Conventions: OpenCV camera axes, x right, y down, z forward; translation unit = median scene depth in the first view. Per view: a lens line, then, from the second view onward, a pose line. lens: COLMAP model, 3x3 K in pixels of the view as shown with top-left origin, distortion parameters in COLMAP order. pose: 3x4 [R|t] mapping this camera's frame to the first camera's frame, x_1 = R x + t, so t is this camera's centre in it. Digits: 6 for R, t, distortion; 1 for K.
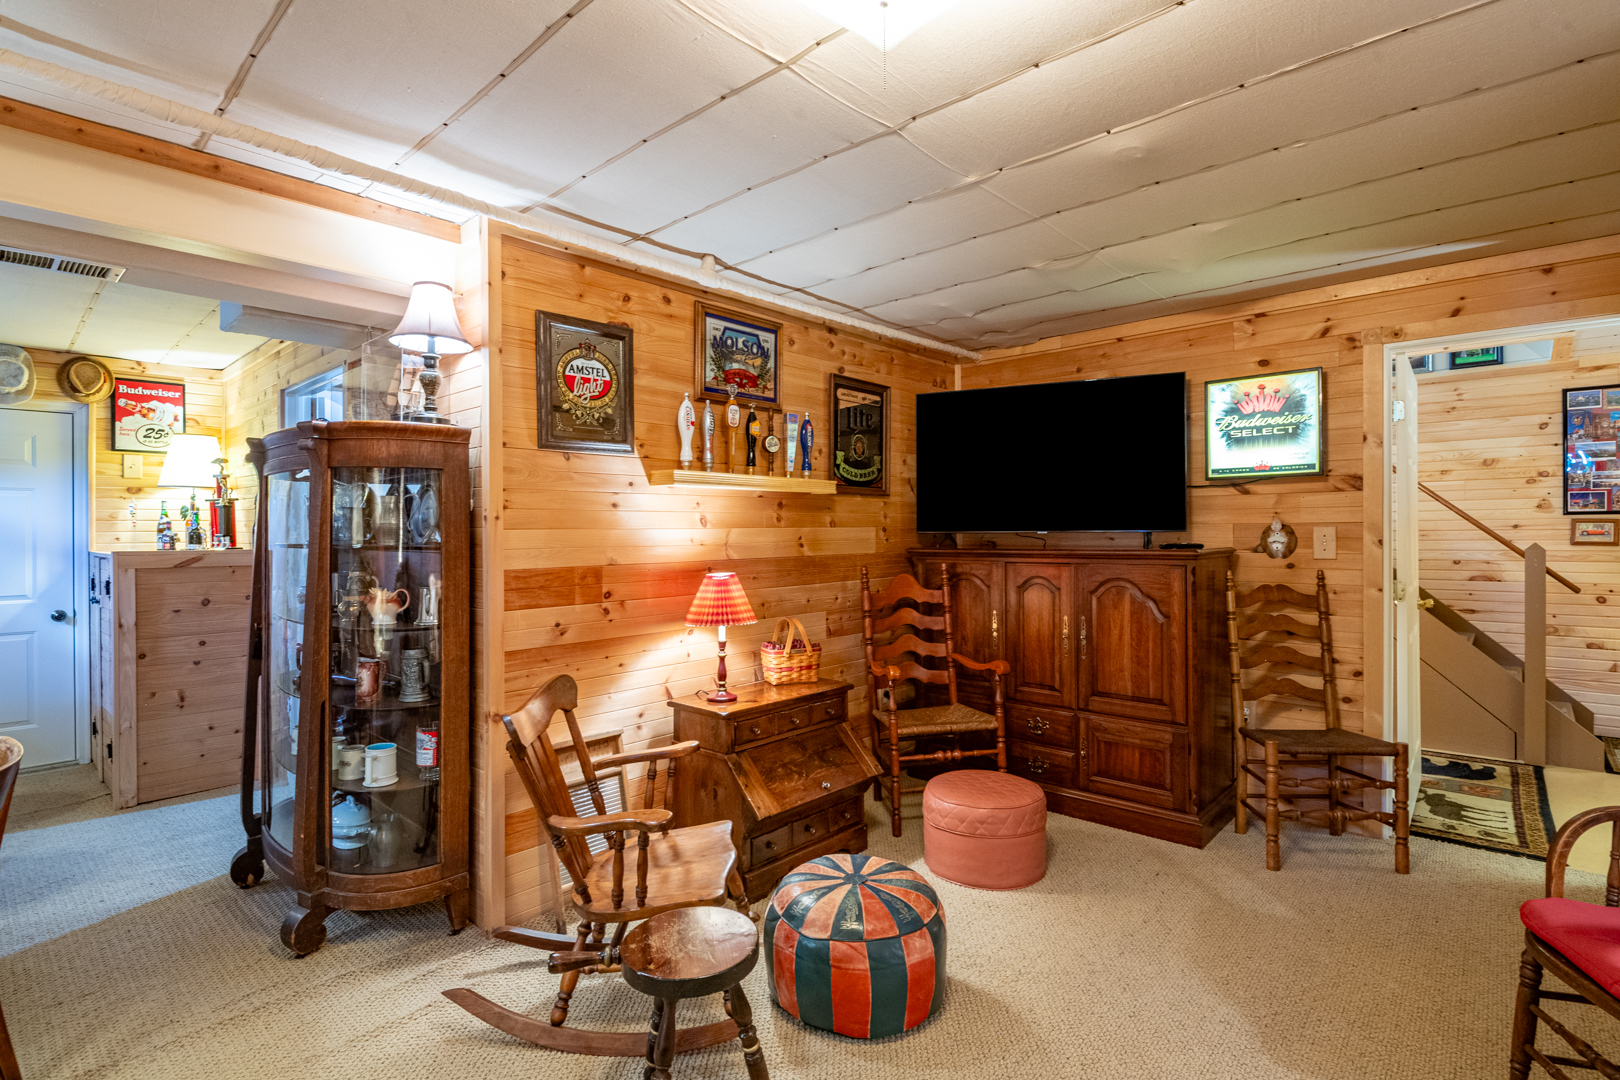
lens RADIAL K [[776.8, 0, 804.9], [0, 776.8, 532.0], [0, 0, 1]] dist [0.001674, -0.009494]
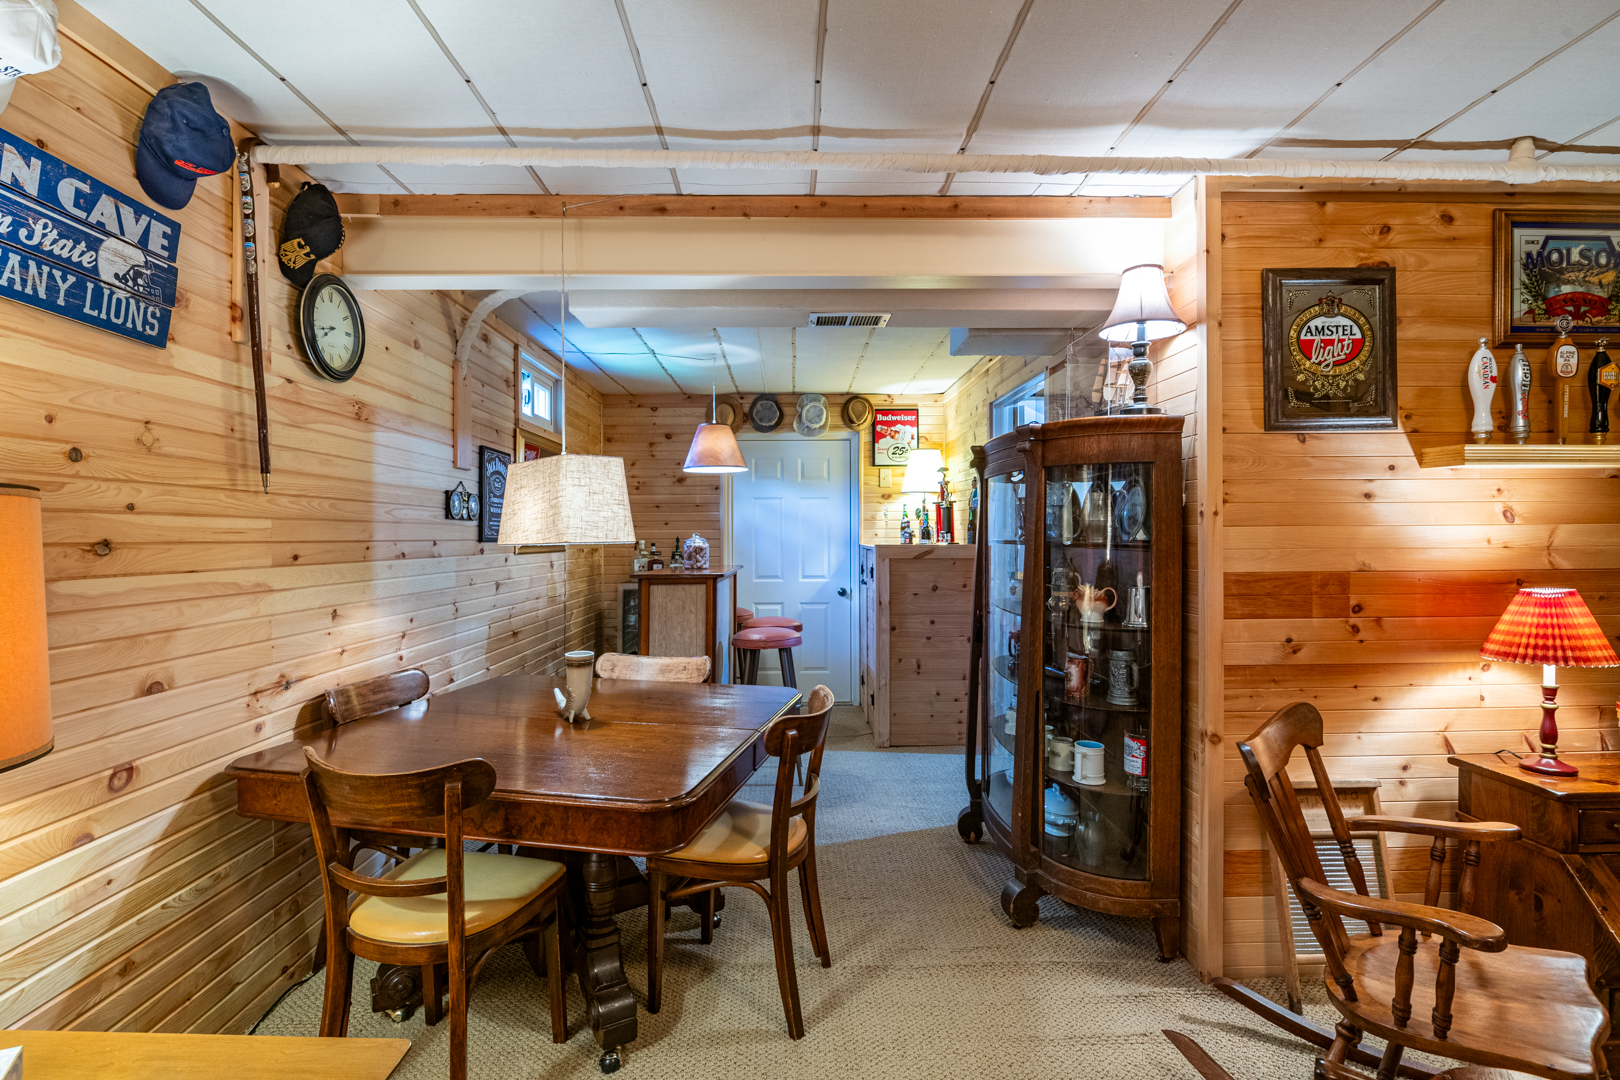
lens RADIAL K [[776.8, 0, 804.9], [0, 776.8, 532.0], [0, 0, 1]] dist [0.001674, -0.009494]
pose [[0.690709, 0.002993, -0.723126, -0.048589], [-0.000996, 0.999994, 0.003188, 0.000469], [0.723132, -0.001482, 0.690708, 0.029532]]
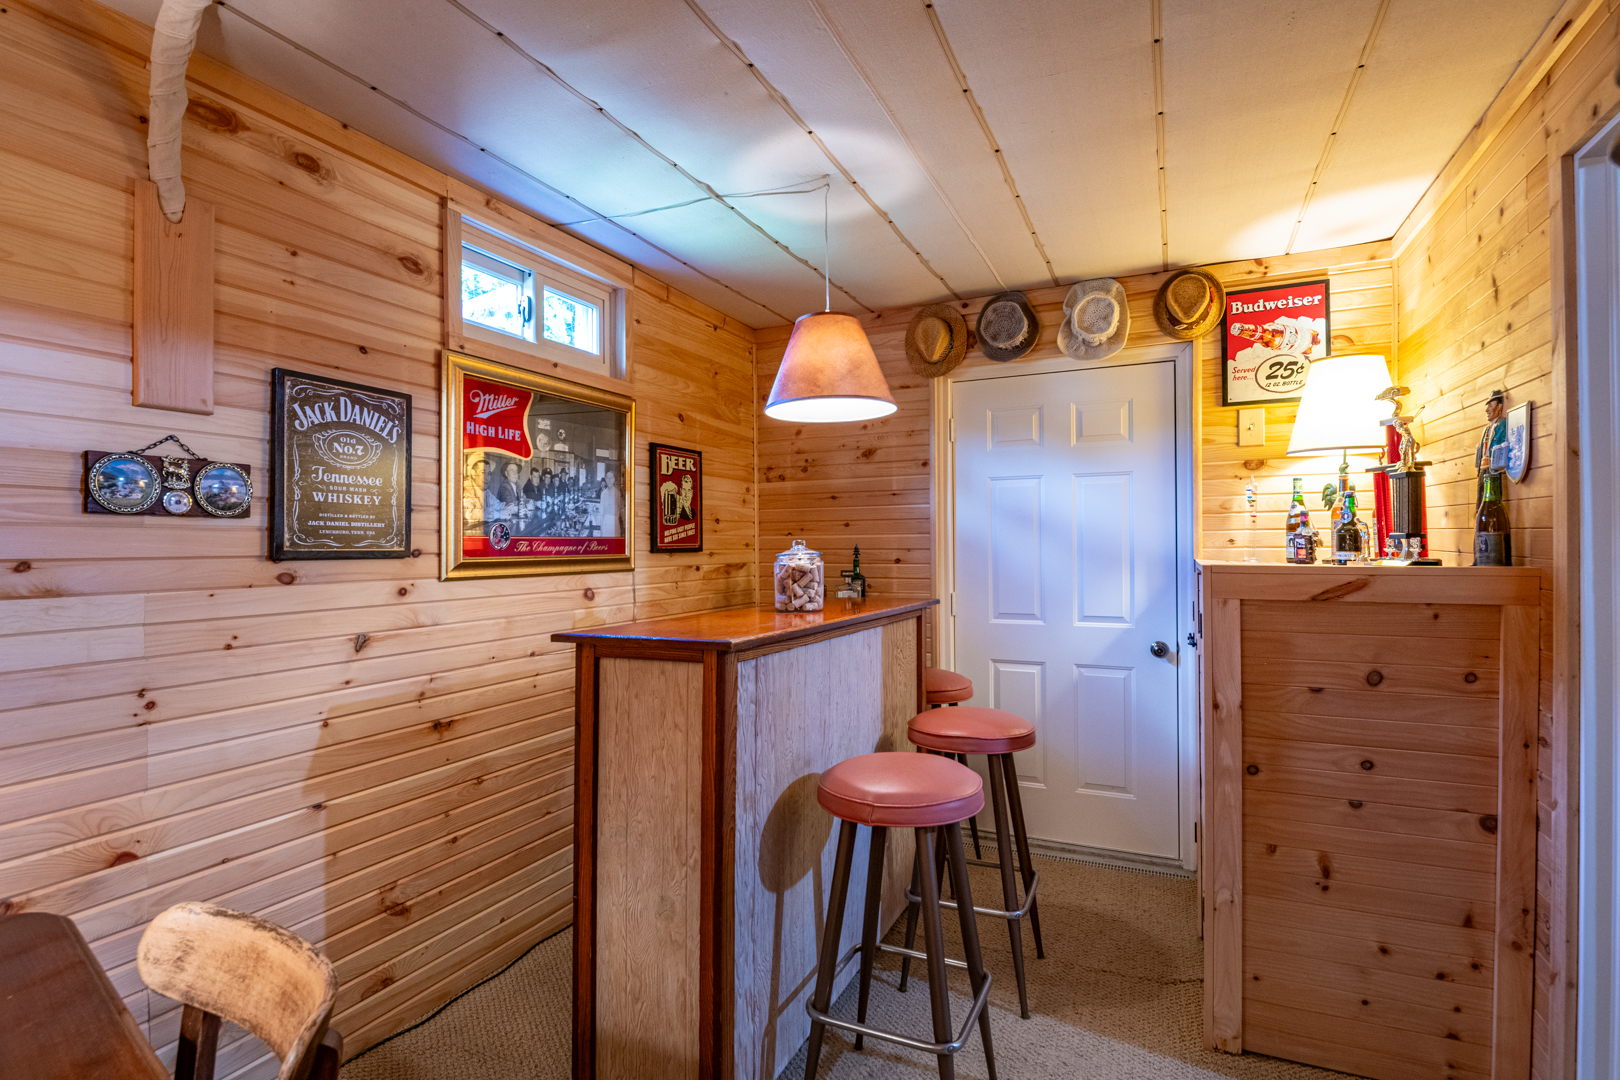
lens RADIAL K [[841.9, 0, 759.4], [0, 841.9, 542.1], [0, 0, 1]] dist [0.002331, -0.009896]
pose [[0.297413, 0.004080, -0.954740, -0.426650], [0.006743, 0.999957, 0.006374, 0.003442], [0.954725, -0.008334, 0.297372, 0.529037]]
